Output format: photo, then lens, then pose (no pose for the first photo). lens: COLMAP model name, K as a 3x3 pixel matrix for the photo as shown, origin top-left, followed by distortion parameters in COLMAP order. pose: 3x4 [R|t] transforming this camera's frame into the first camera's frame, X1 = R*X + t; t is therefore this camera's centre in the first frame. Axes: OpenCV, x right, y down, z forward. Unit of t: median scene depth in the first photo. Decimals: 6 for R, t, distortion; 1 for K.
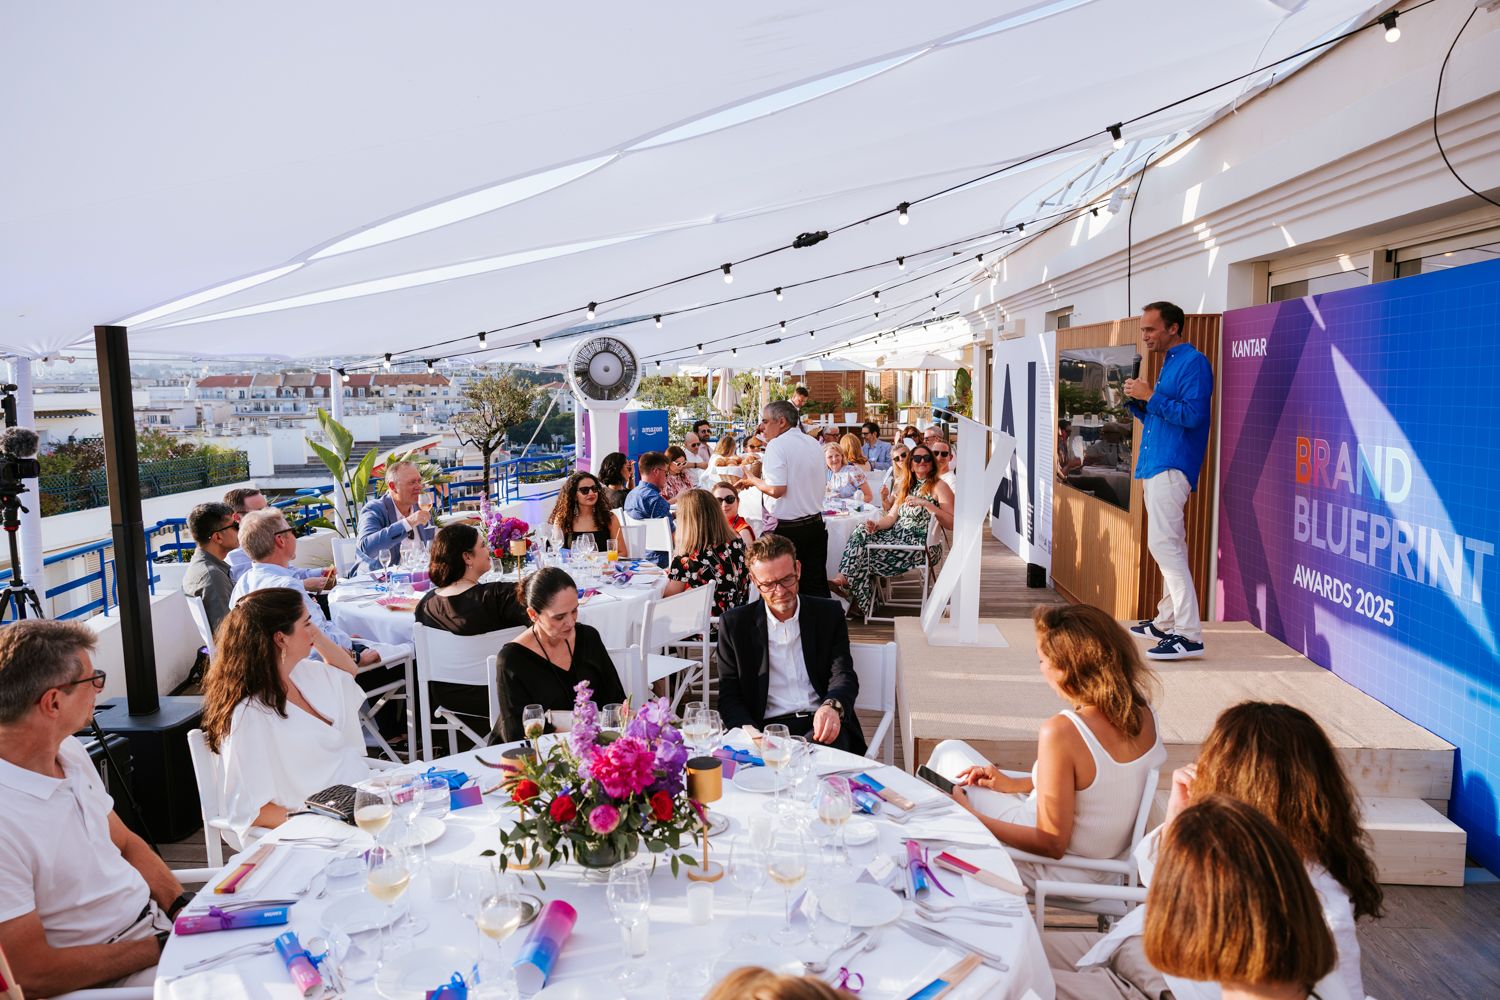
lens RADIAL K [[1031.3, 0, 750.0], [0, 1031.3, 500.0], [0, 0, 1]] dist [0.001841, -0.003297]
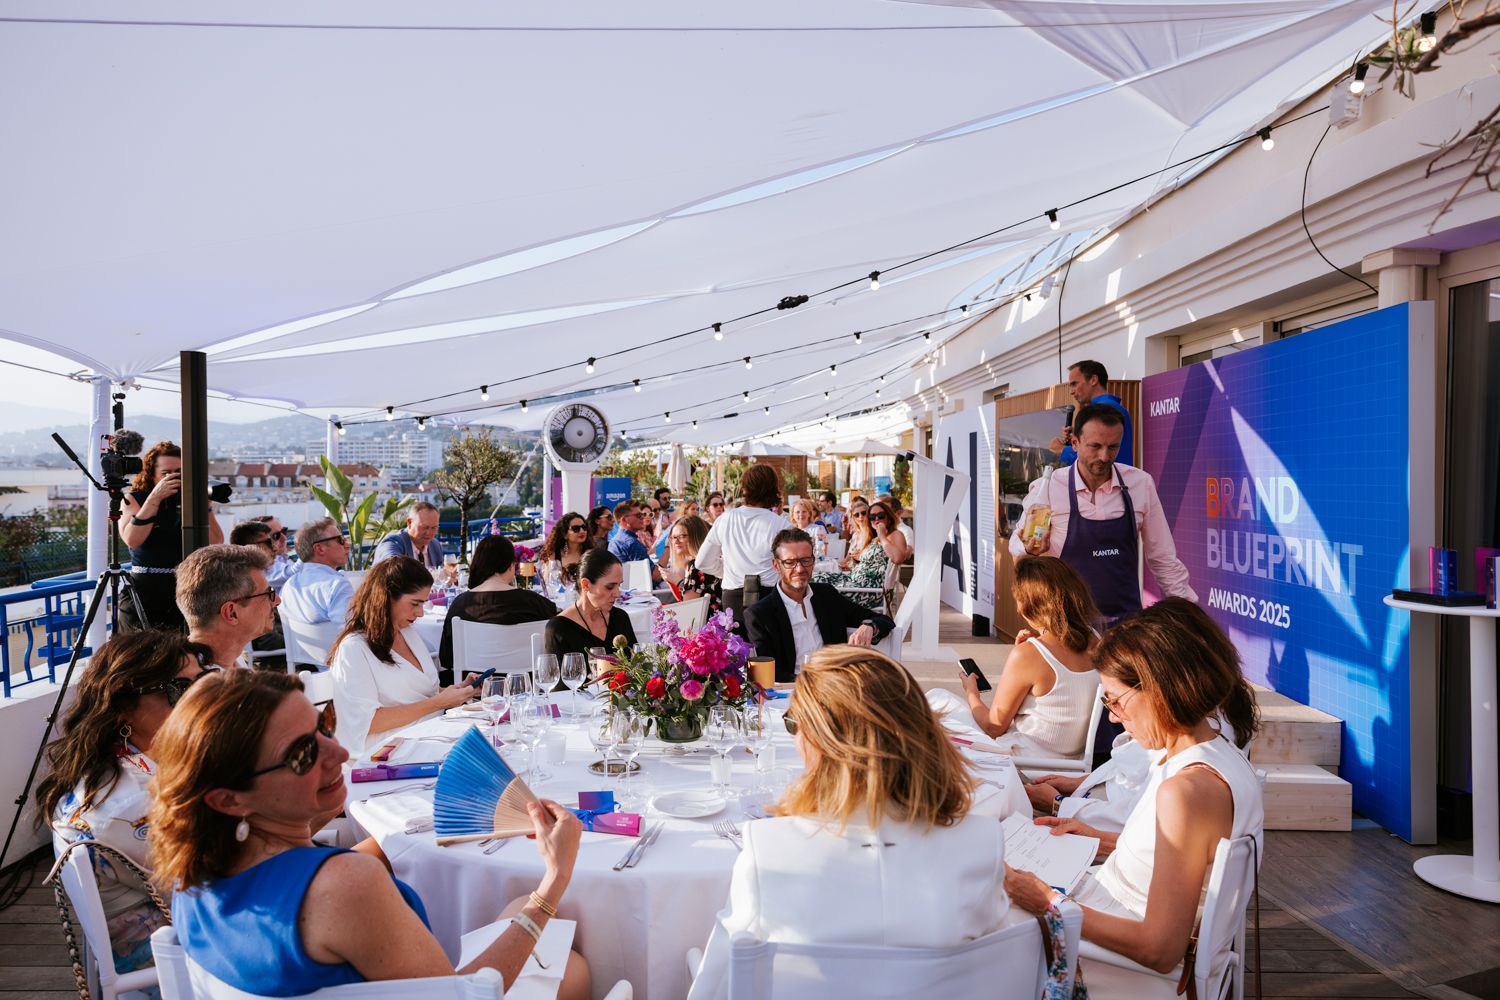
lens RADIAL K [[1028.9, 0, 750.0], [0, 1028.9, 500.0], [0, 0, 1]] dist [-0.008762, -0.003055]
pose [[0.997856, 0.013304, 0.064079, -0.053967], [-0.007361, 0.995723, -0.092097, 0.066623], [-0.065030, 0.091428, 0.993686, -0.107208]]
